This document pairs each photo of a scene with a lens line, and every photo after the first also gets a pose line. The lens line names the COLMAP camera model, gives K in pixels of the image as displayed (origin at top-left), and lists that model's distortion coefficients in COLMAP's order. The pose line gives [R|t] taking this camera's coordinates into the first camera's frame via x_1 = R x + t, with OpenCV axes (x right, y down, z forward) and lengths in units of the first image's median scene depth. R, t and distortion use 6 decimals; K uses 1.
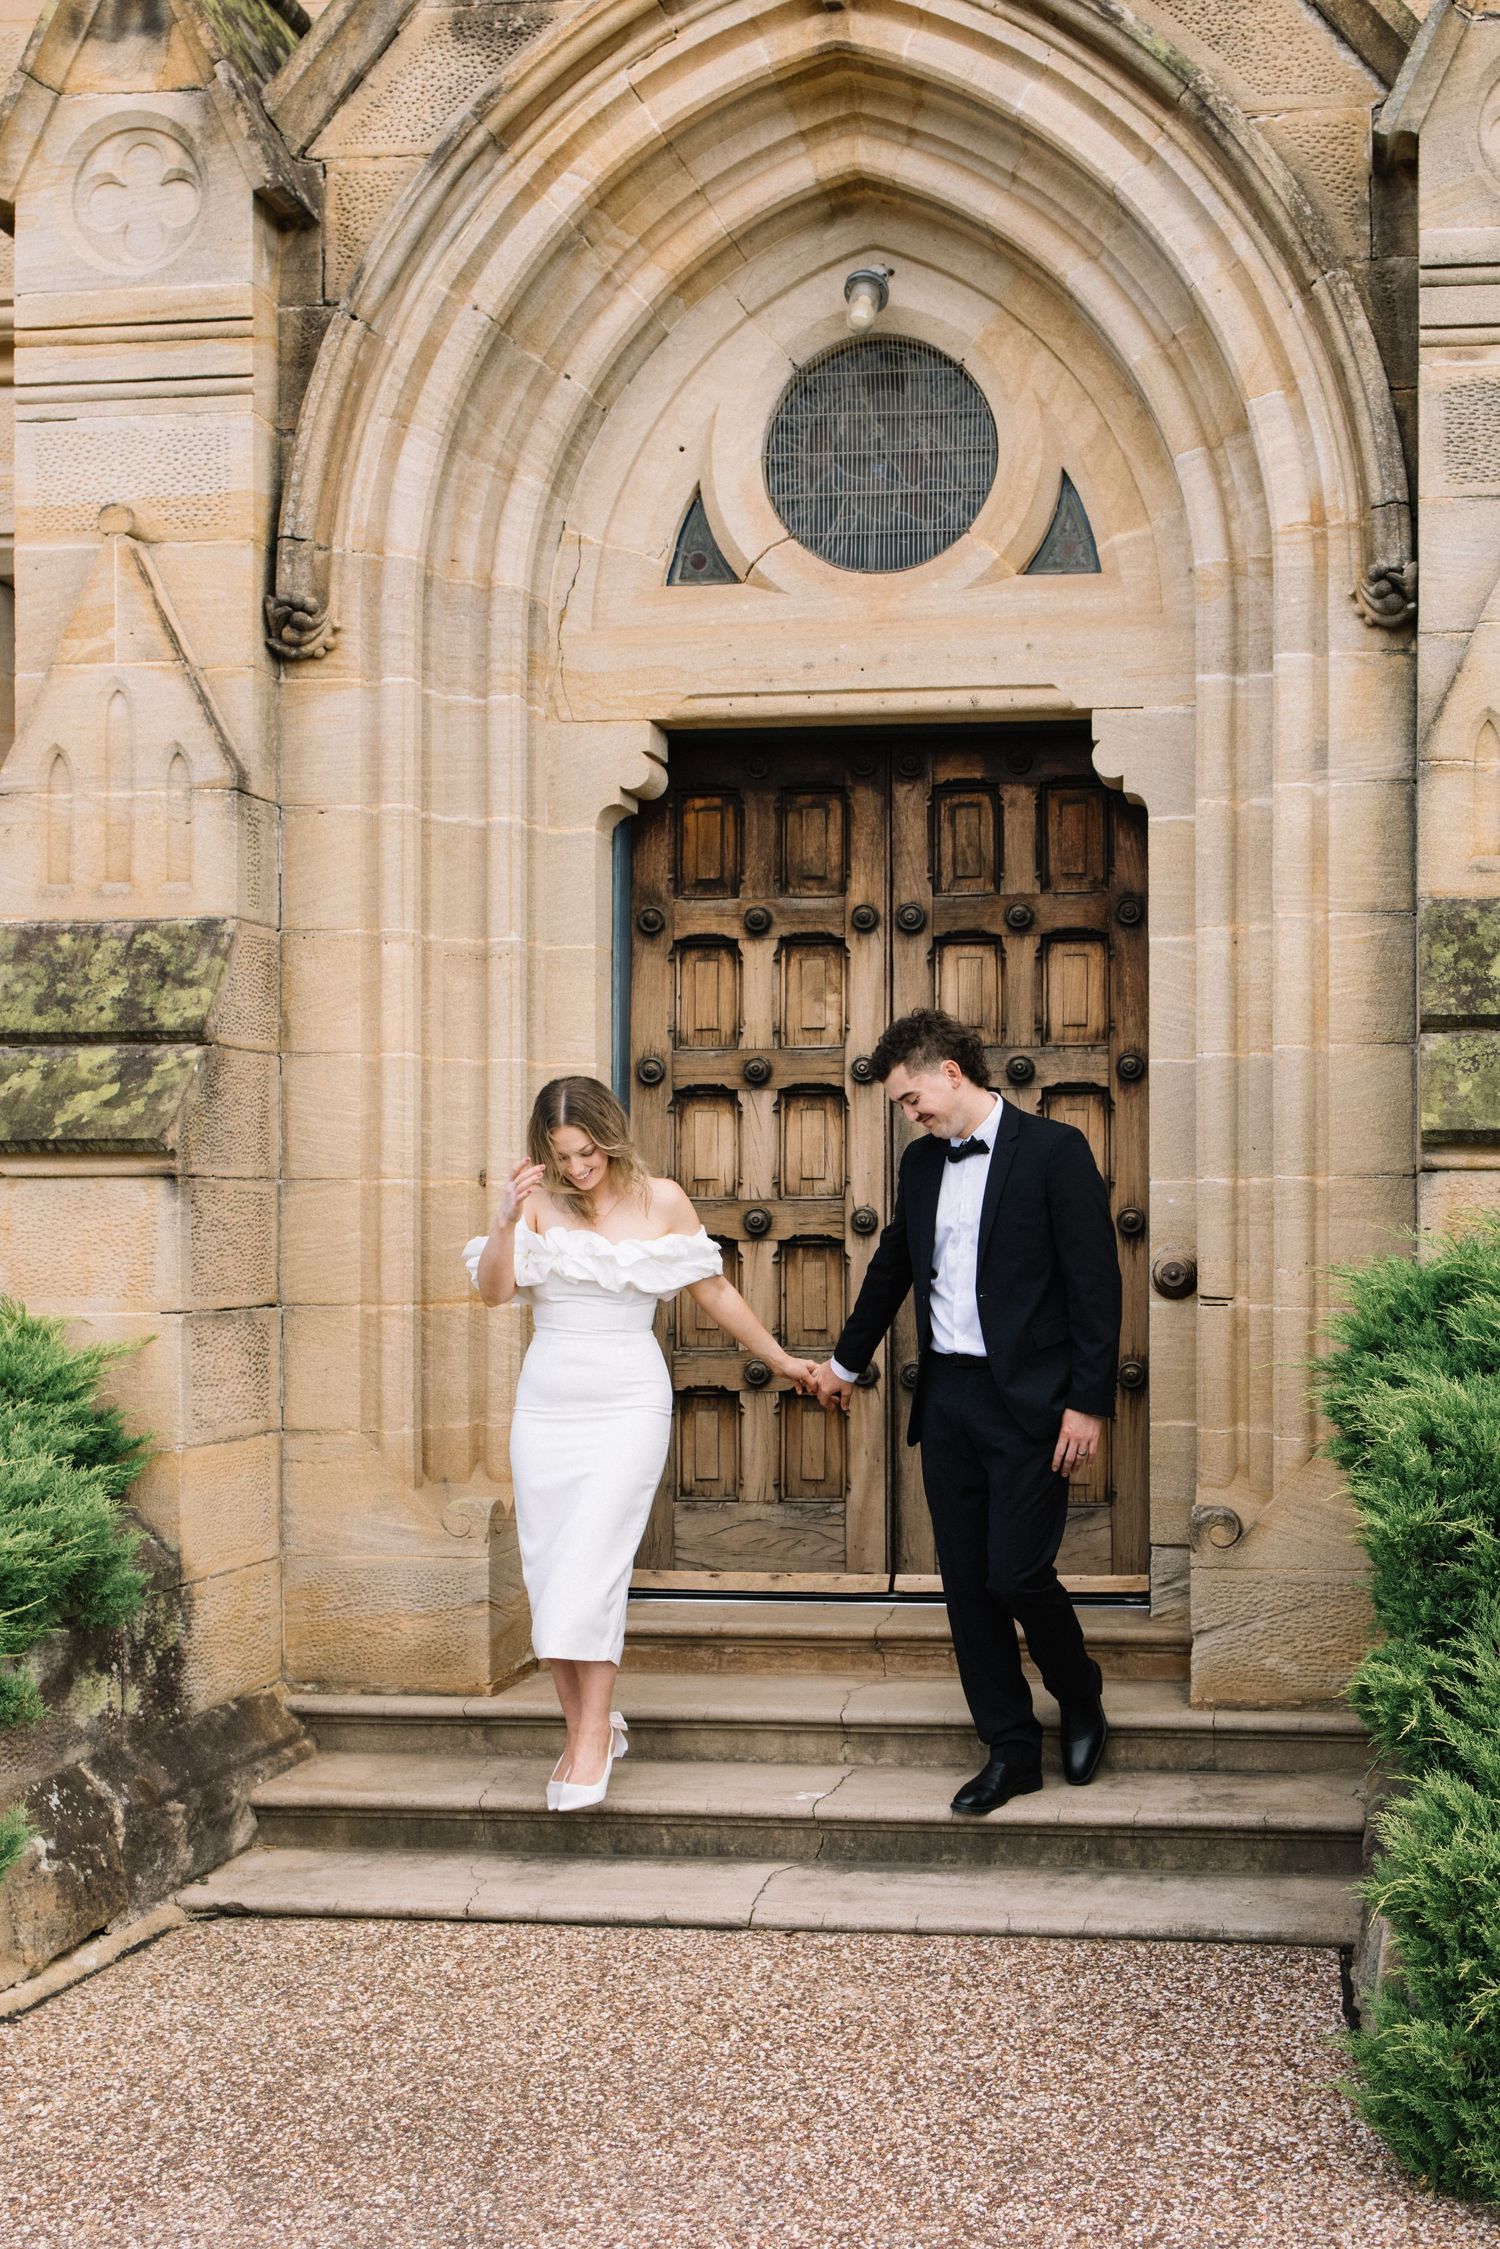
lens RADIAL K [[2320.9, 0, 1116.5], [0, 2320.9, 1246.0], [0, 0, 1]] dist [-0.010116, 0.009483]
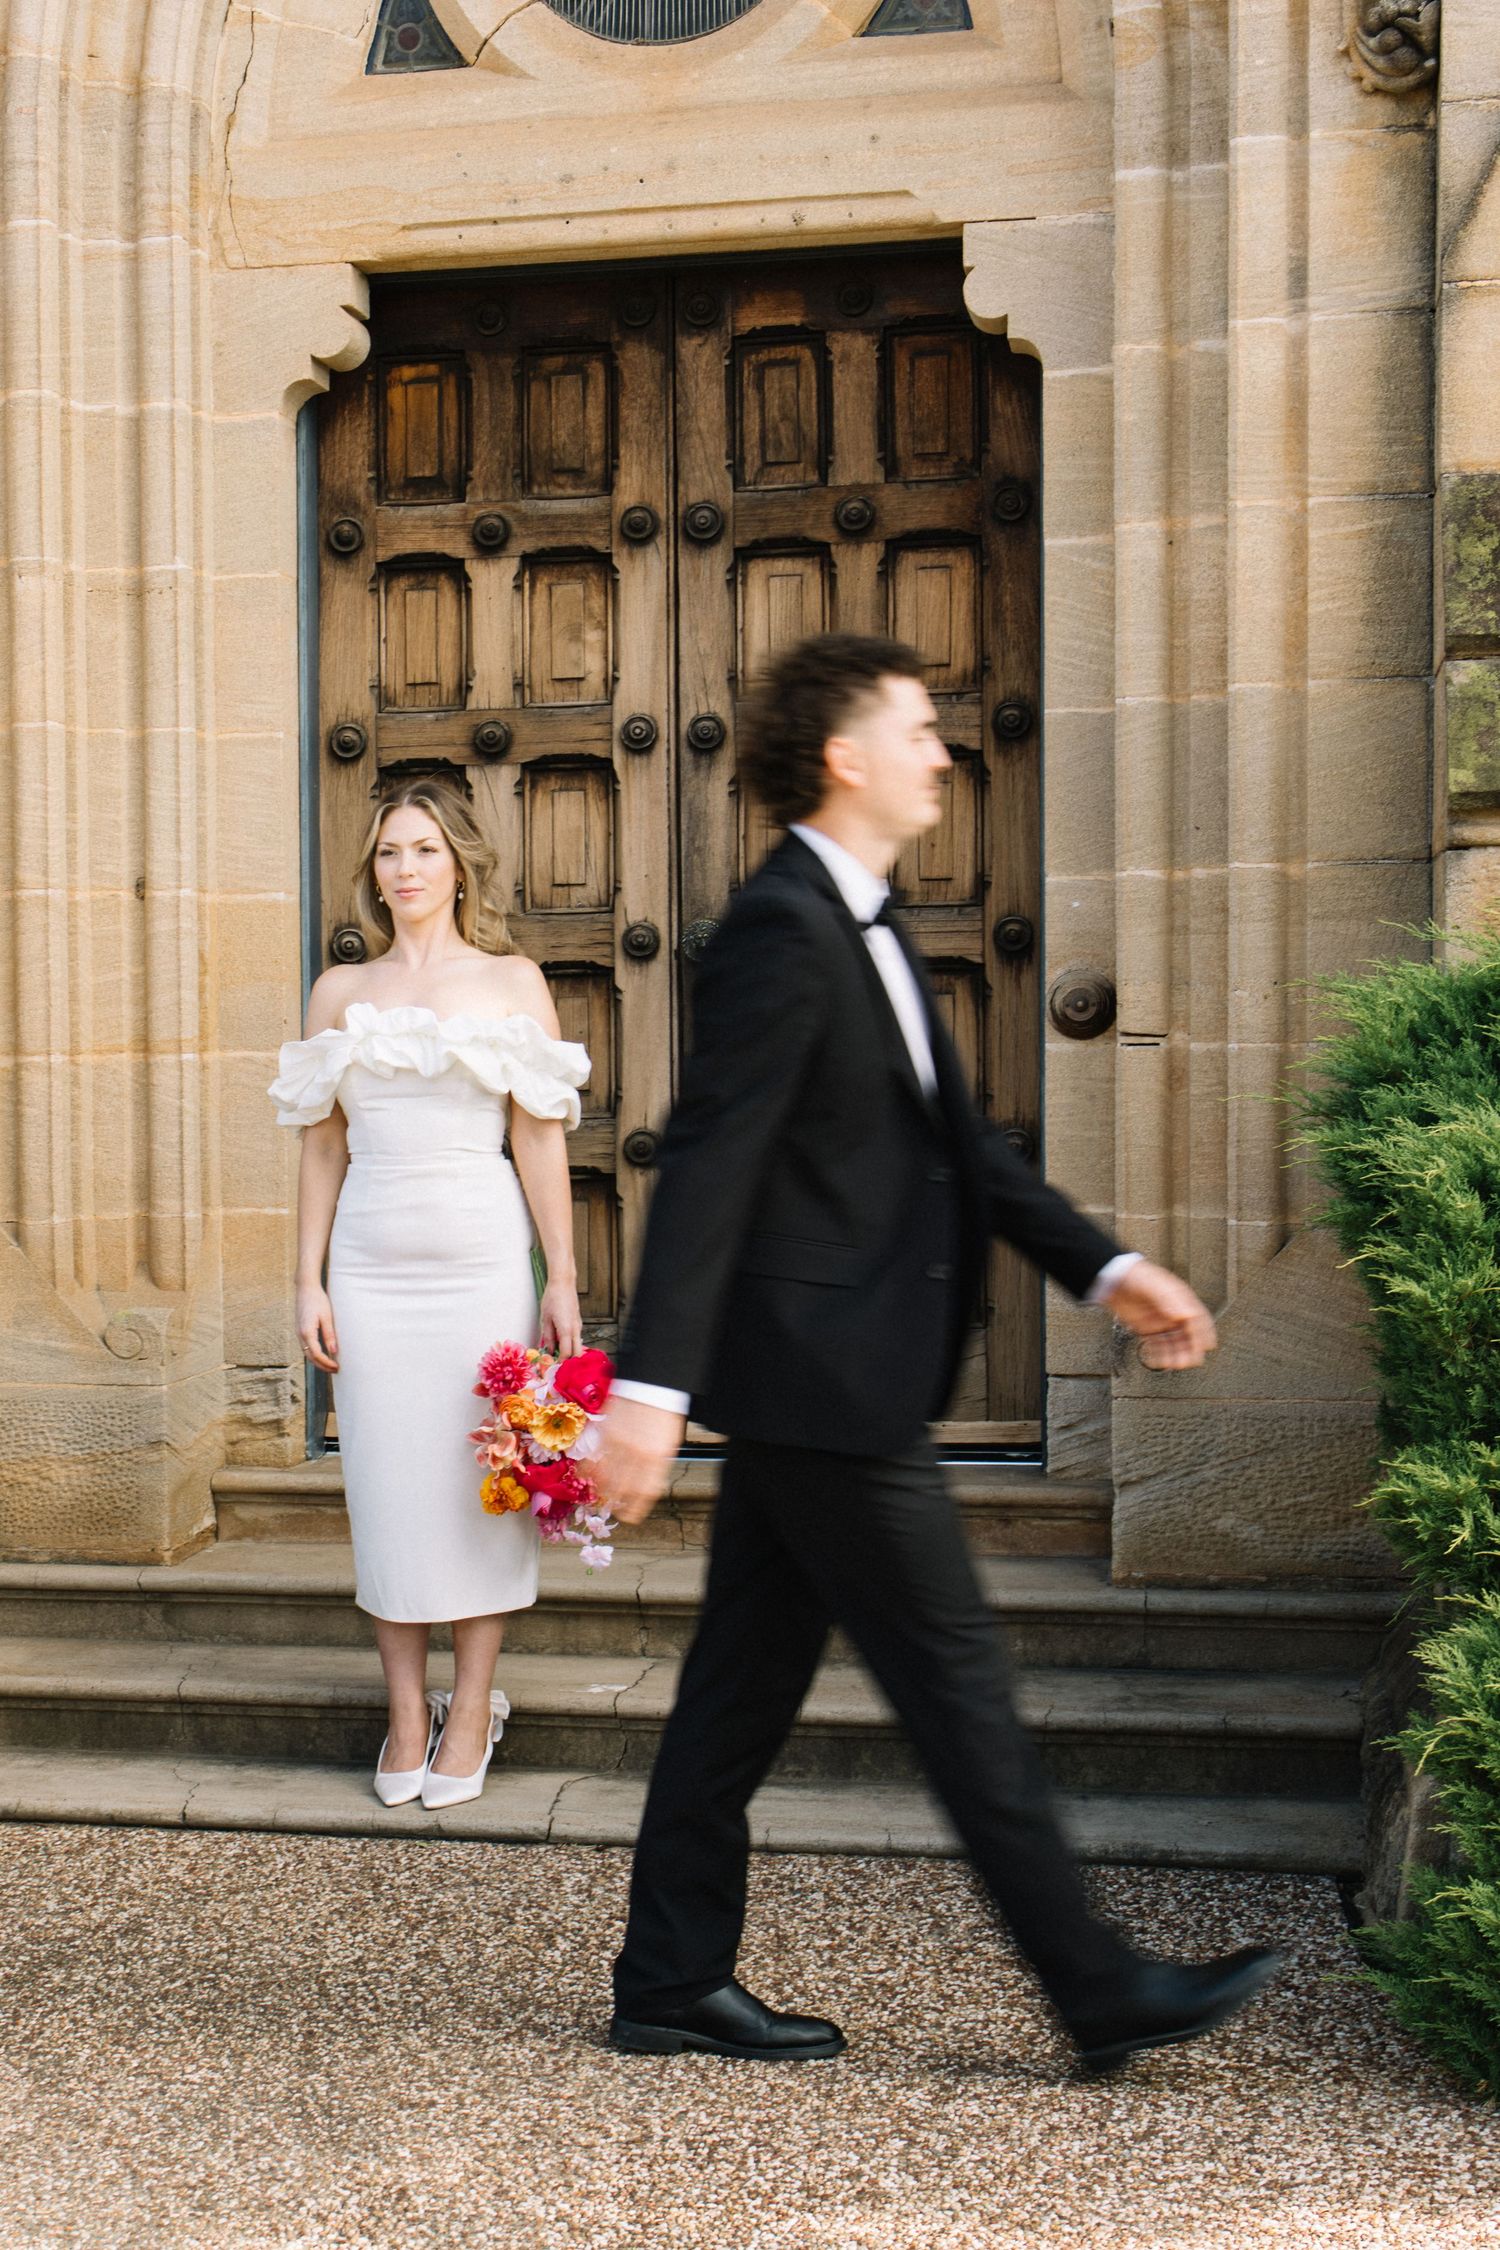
lens RADIAL K [[3679.3, 0, 324.4], [0, 3679.3, 1221.1], [0, 0, 1]] dist [0.019981, -0.008905]
pose [[0.990744, -0.004100, -0.135680, -0.053171], [0.010533, 0.998852, 0.046730, 0.023563], [0.135333, -0.047727, 0.989650, -0.179349]]
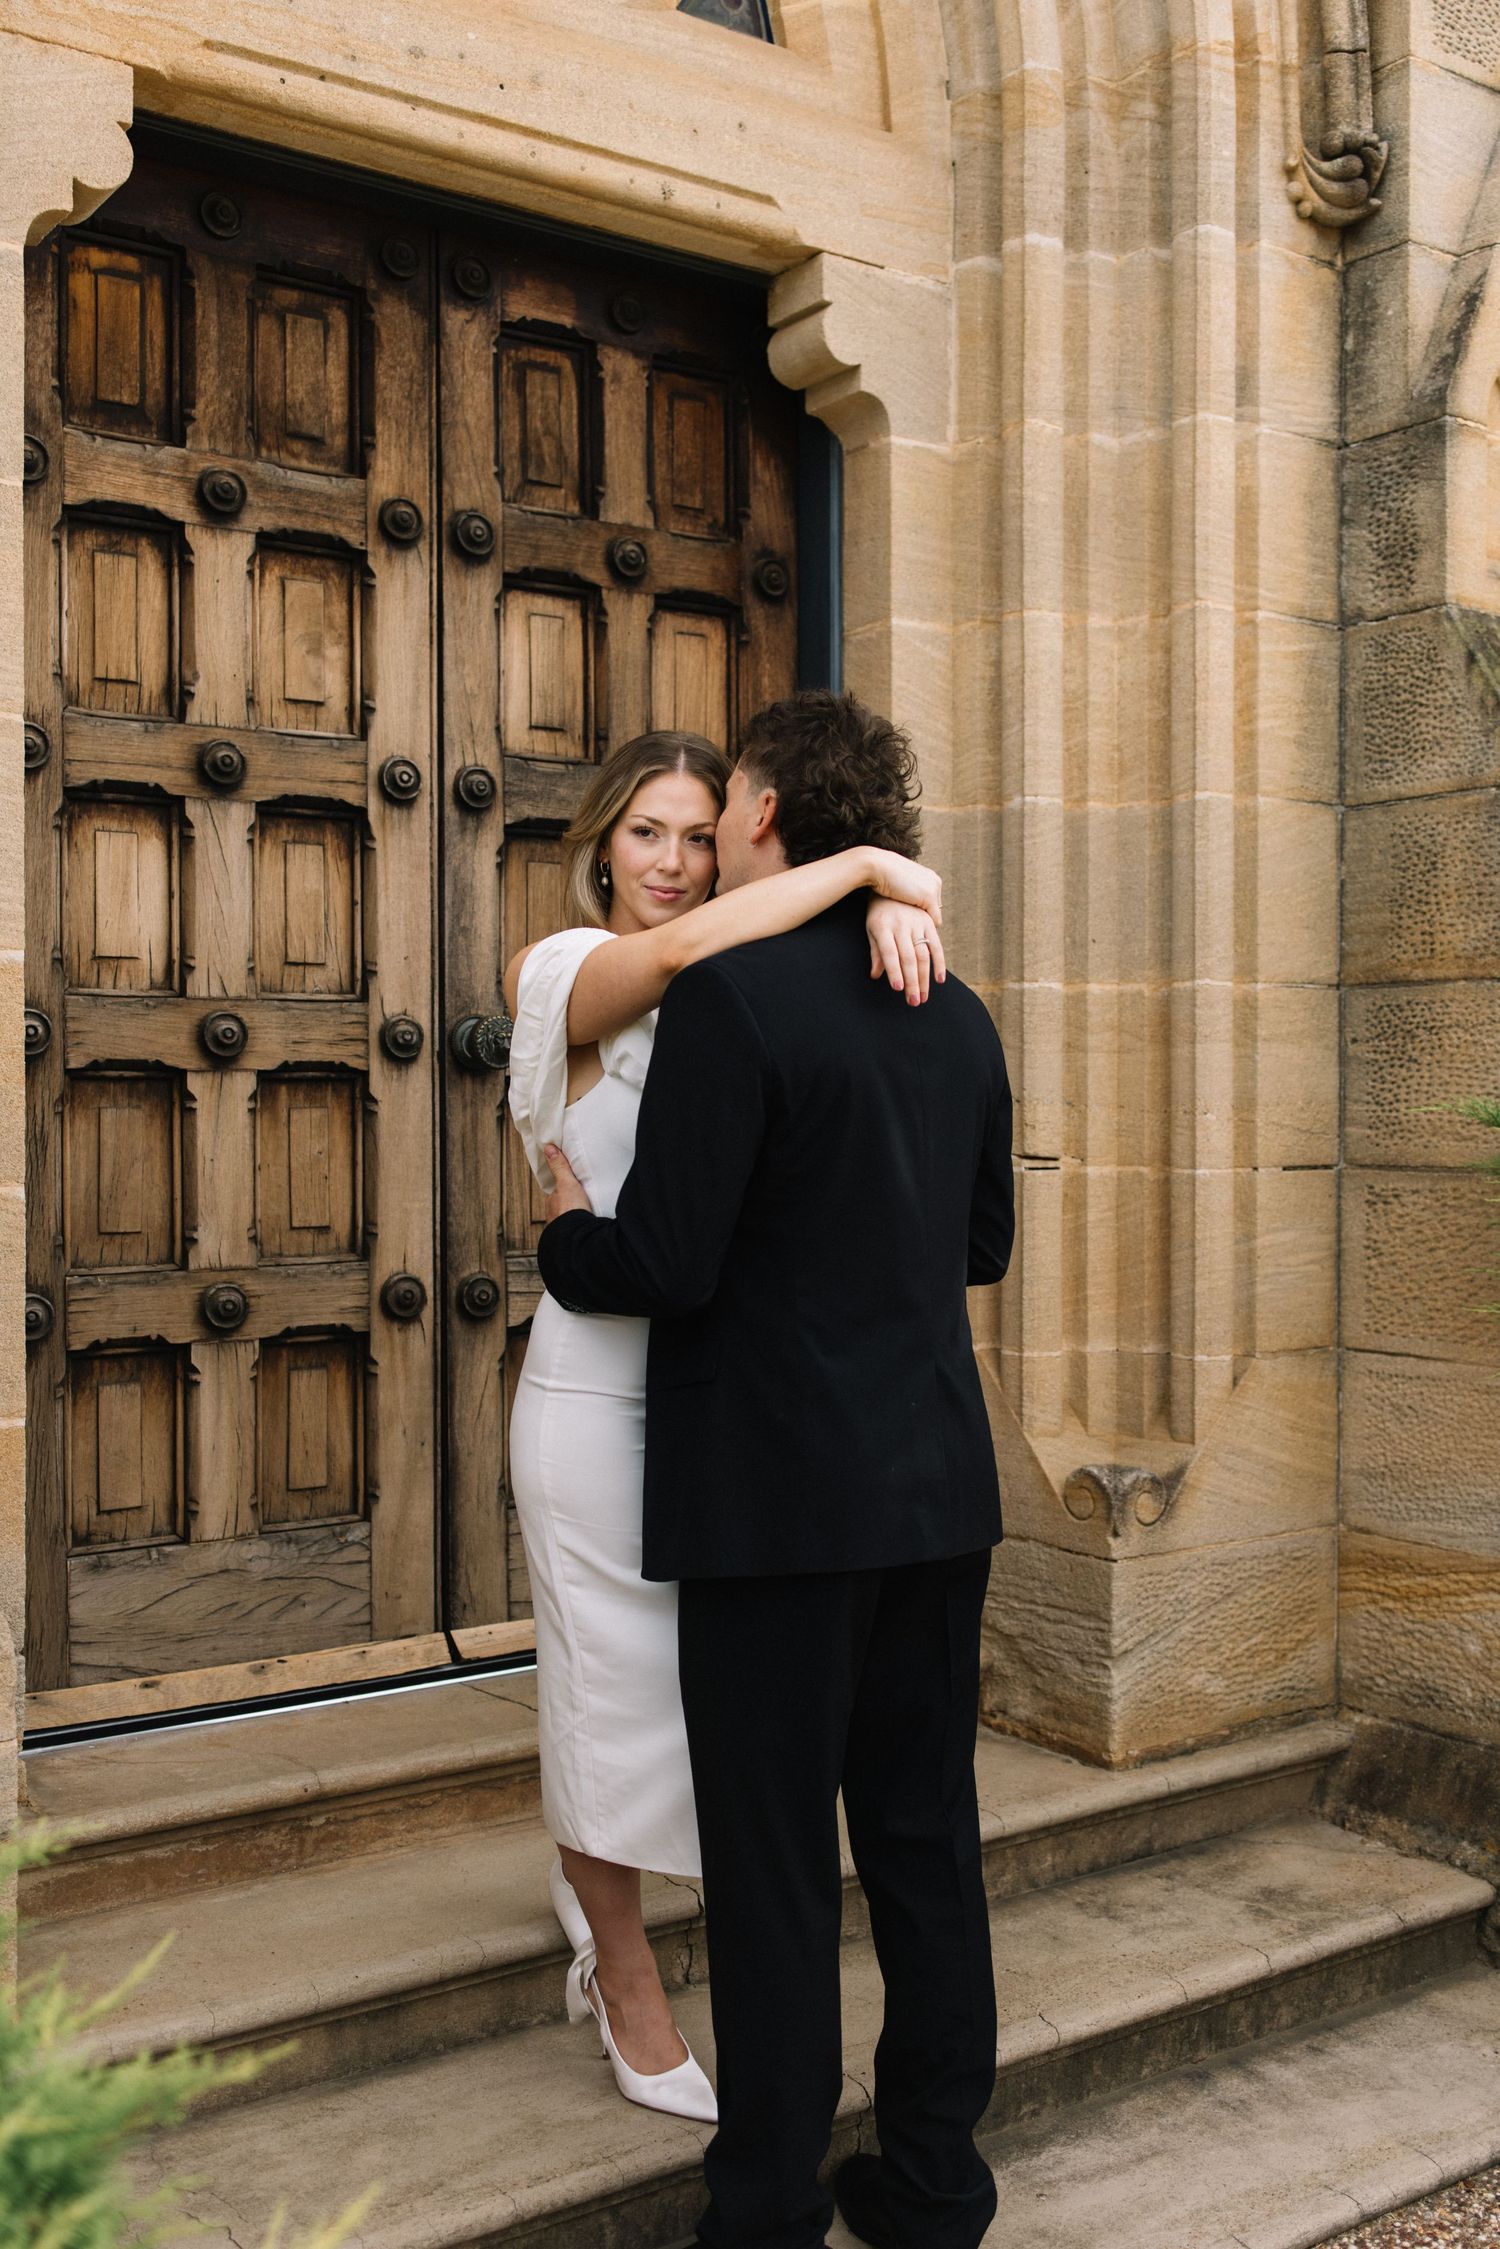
lens RADIAL K [[2252.0, 0, 757.0], [0, 2252.0, 1121.0], [0, 0, 1]] dist [0.000913, -0.010636]
pose [[0.747674, -0.006329, 0.664036, -0.443859], [0.002727, 0.999975, 0.006460, 0.006991], [-0.664060, -0.003020, 0.747673, 0.543247]]
